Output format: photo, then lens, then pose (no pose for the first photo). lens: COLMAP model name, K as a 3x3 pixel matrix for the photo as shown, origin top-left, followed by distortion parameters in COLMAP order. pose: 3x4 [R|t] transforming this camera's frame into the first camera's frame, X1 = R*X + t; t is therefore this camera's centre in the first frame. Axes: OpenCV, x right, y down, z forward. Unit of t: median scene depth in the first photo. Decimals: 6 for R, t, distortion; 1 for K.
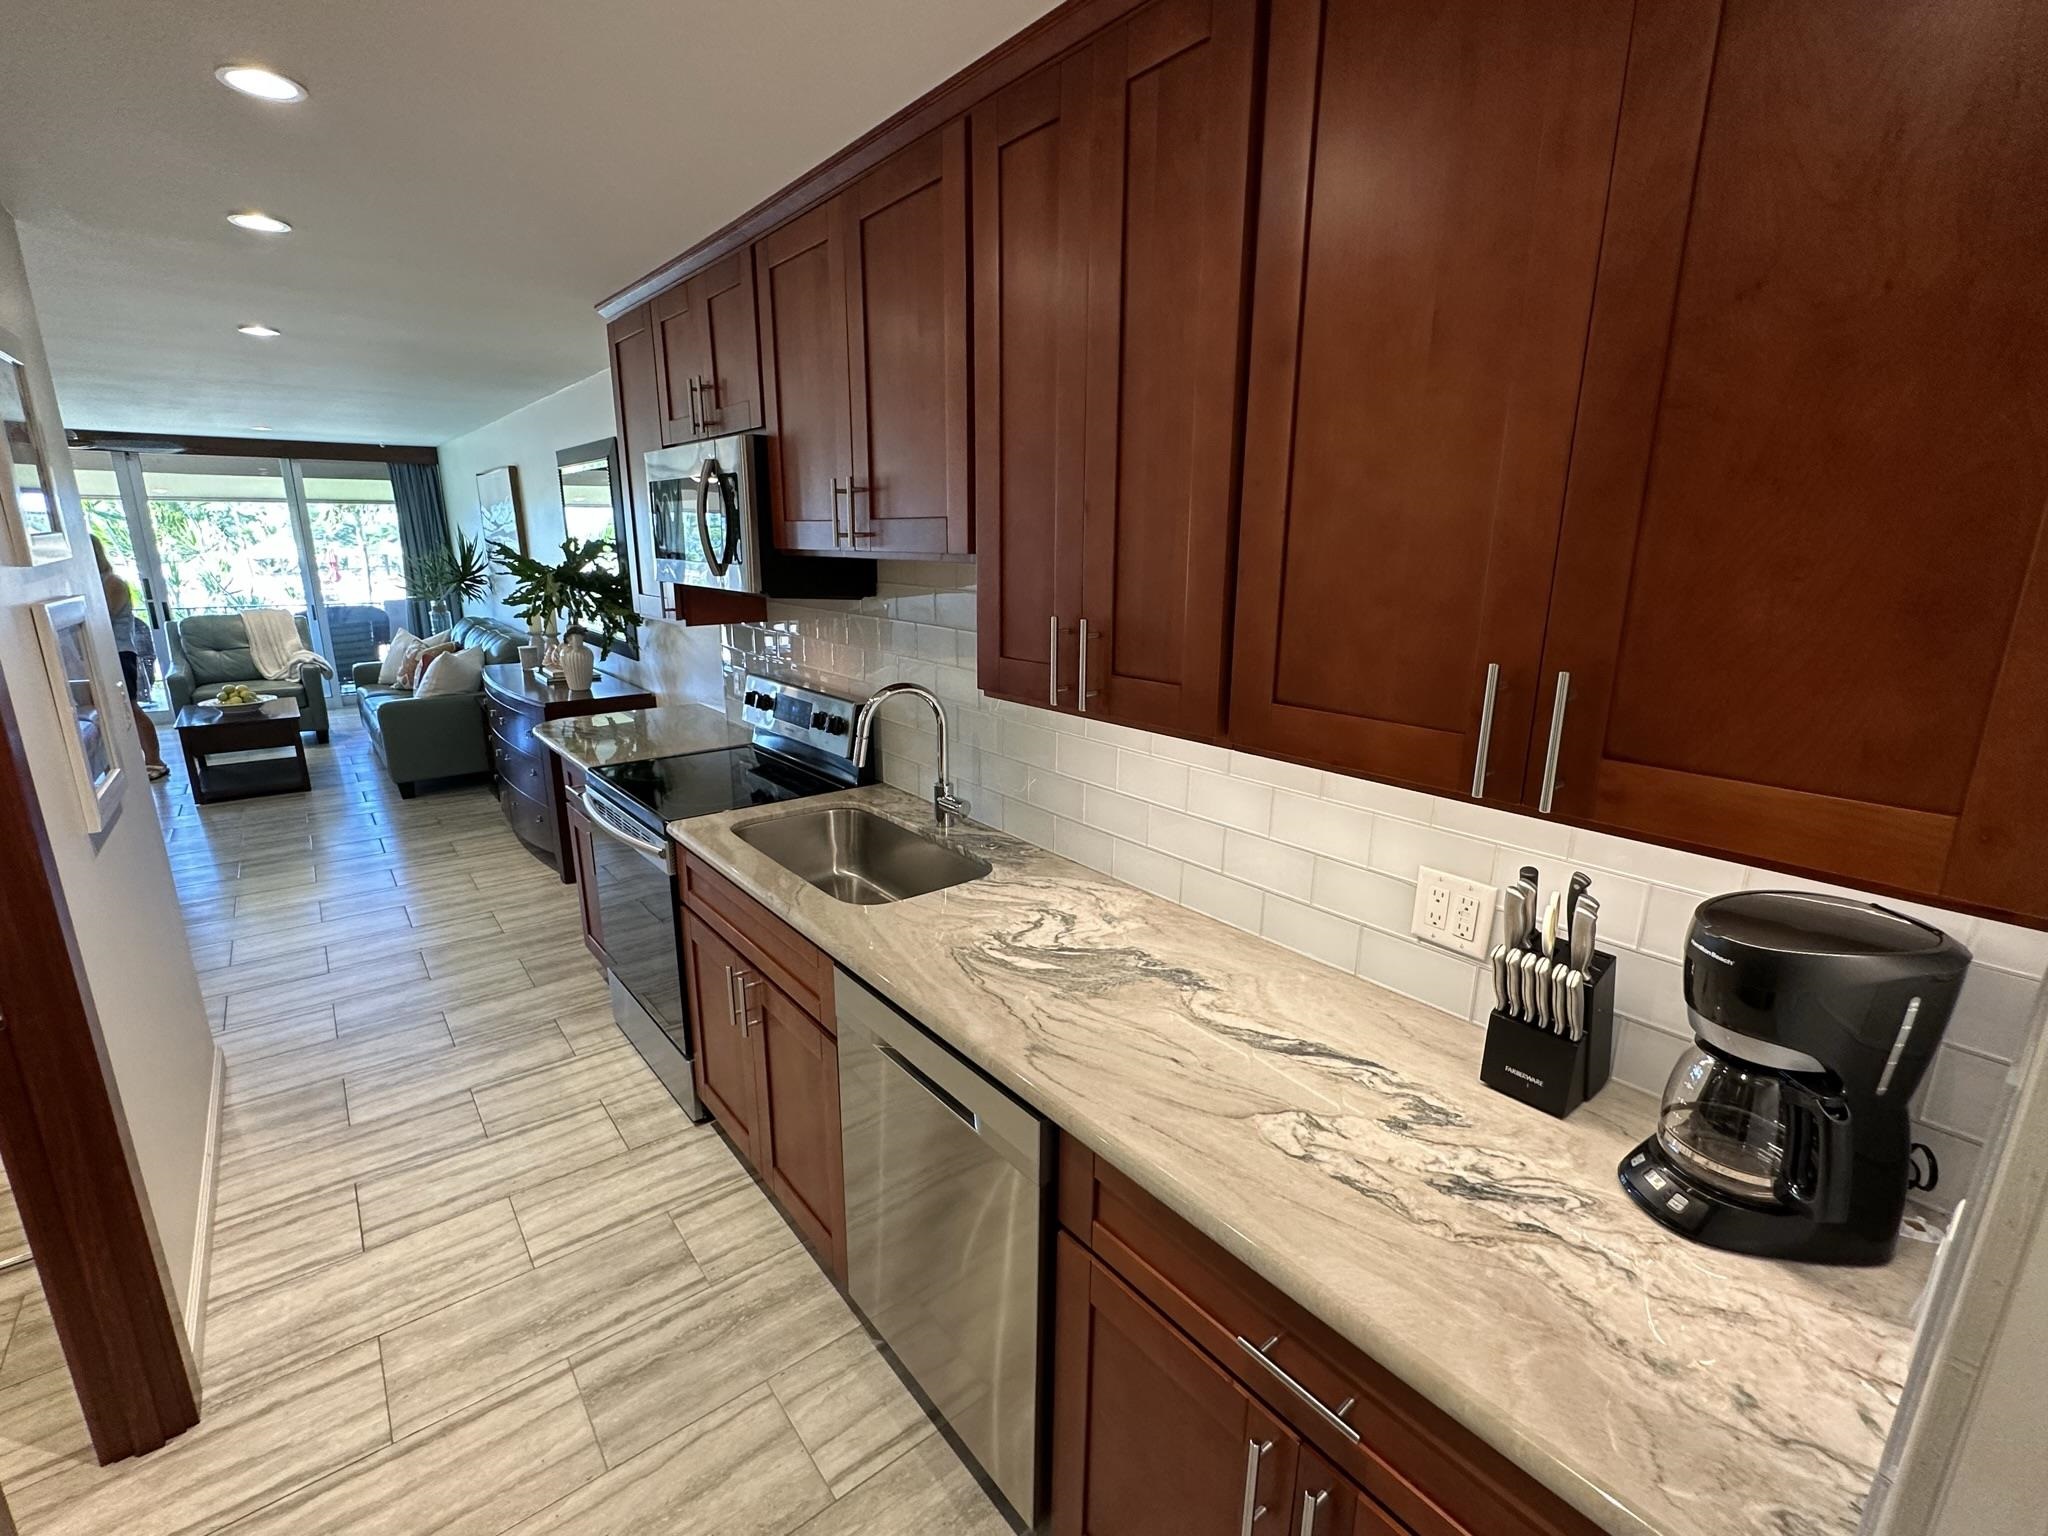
lens RADIAL K [[923.4, 0, 1026.8], [0, 923.4, 765.3], [0, 0, 1]] dist [-0.003126, 0.000533]
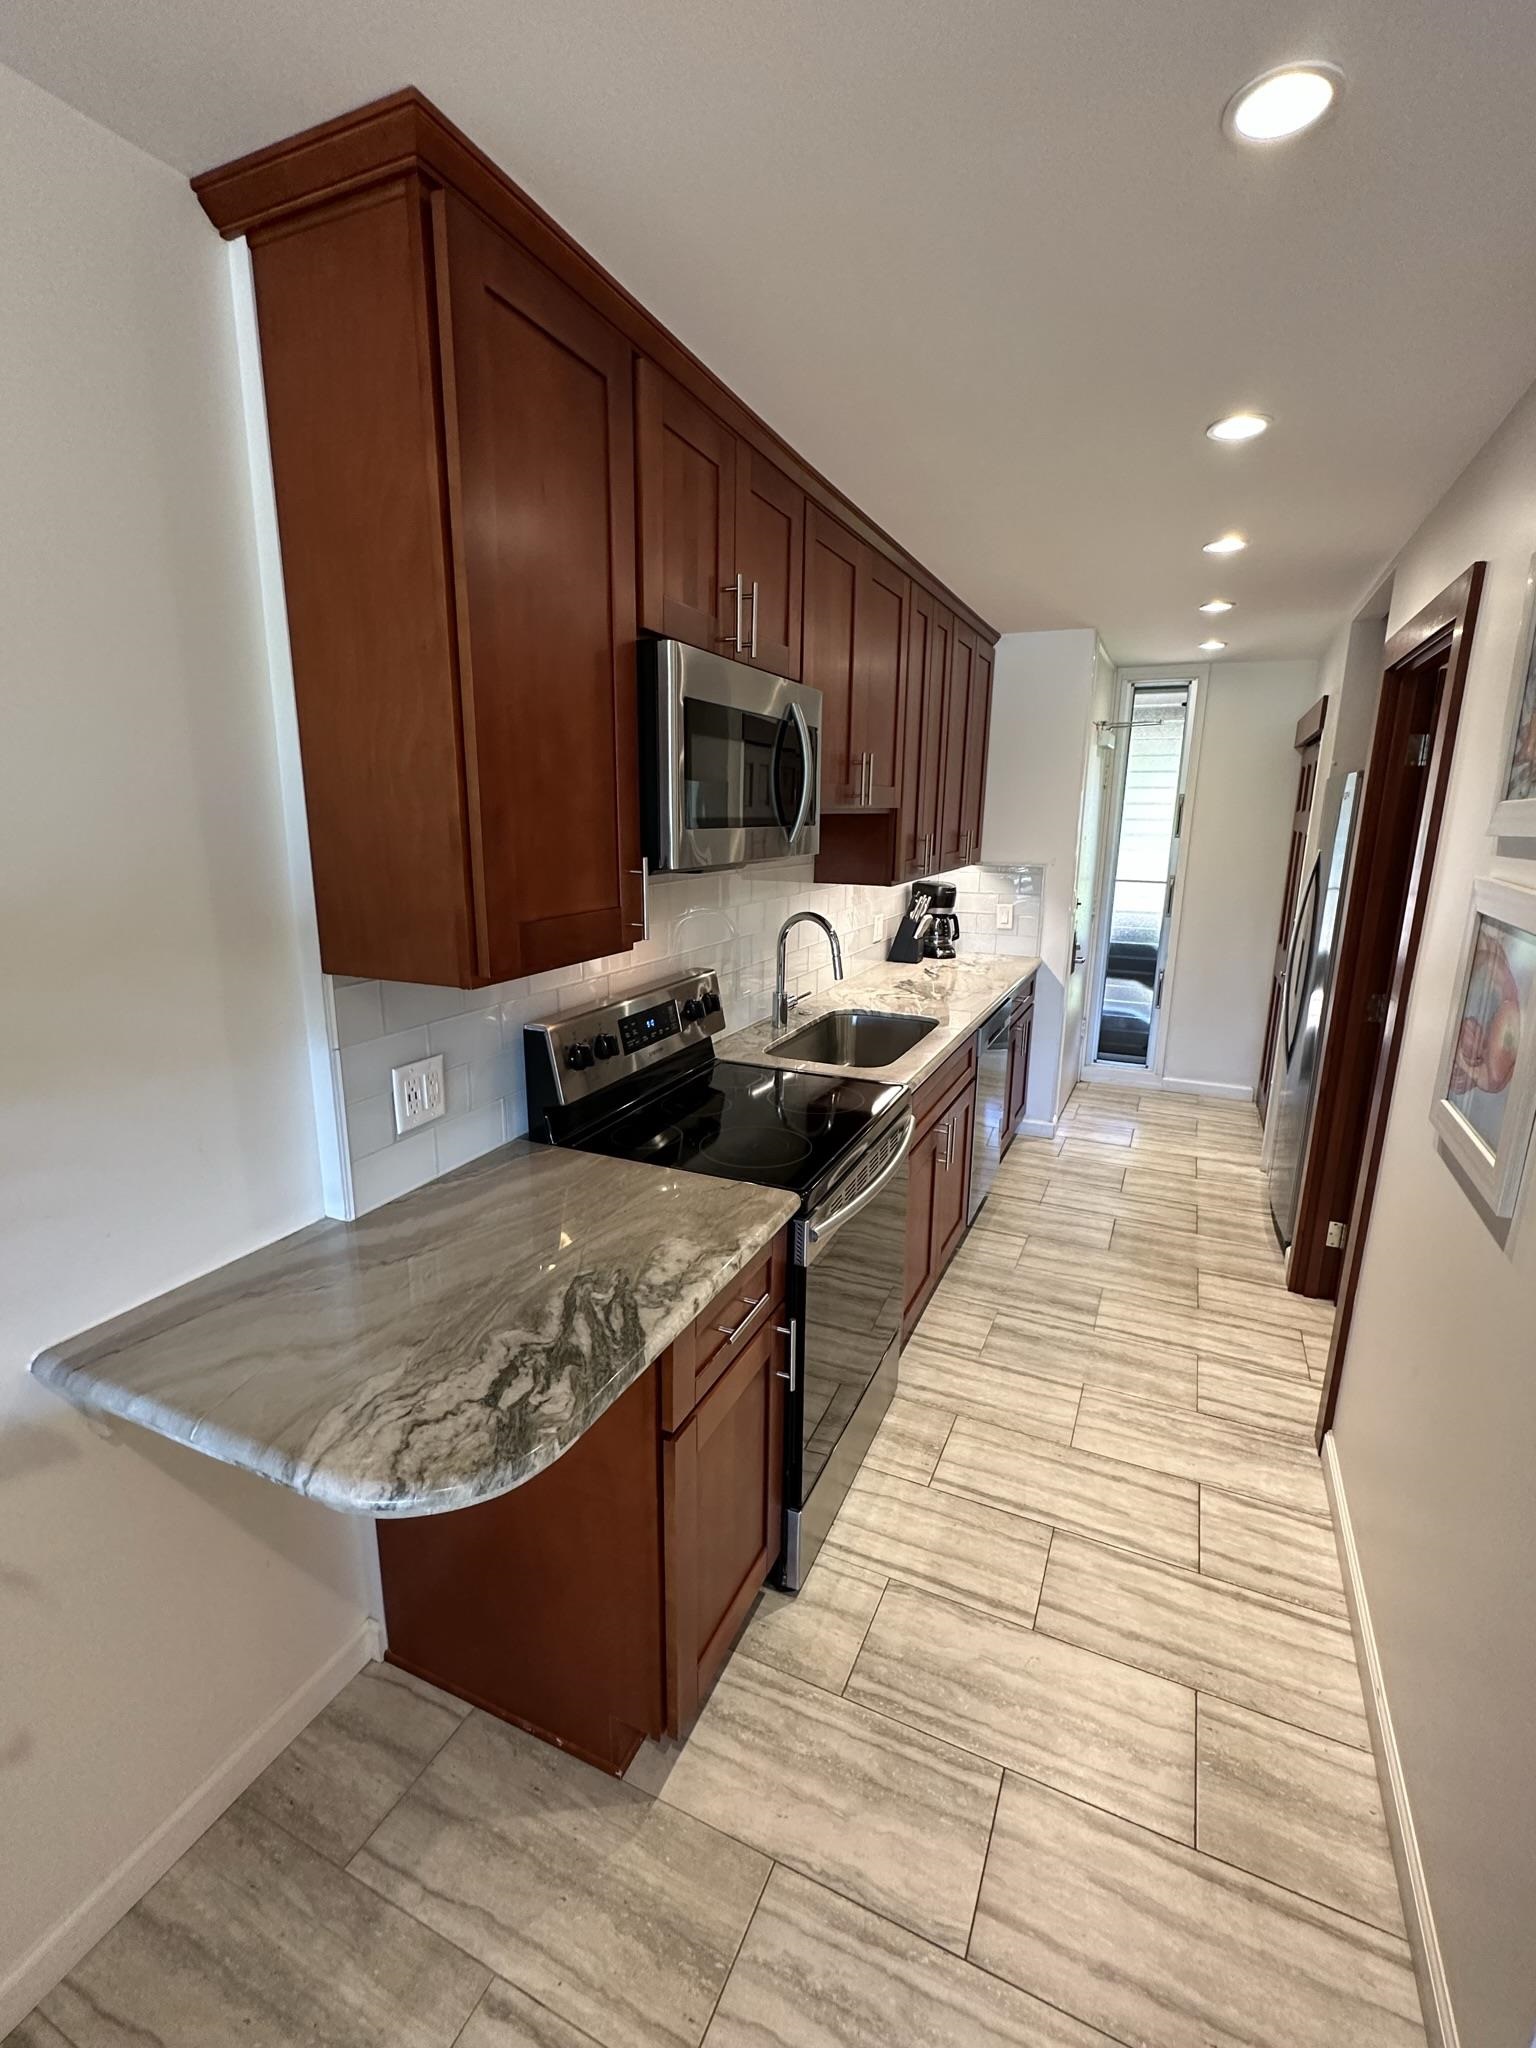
lens RADIAL K [[923.4, 0, 765.5], [0, 923.4, 1034.5], [0, 0, 1]] dist [-0.003126, 0.000533]
pose [[-0.451562, -0.233971, 0.861016, -1.315390], [0.197972, 0.914678, 0.352380, -0.415430], [-0.869999, 0.329578, -0.366714, 1.690651]]
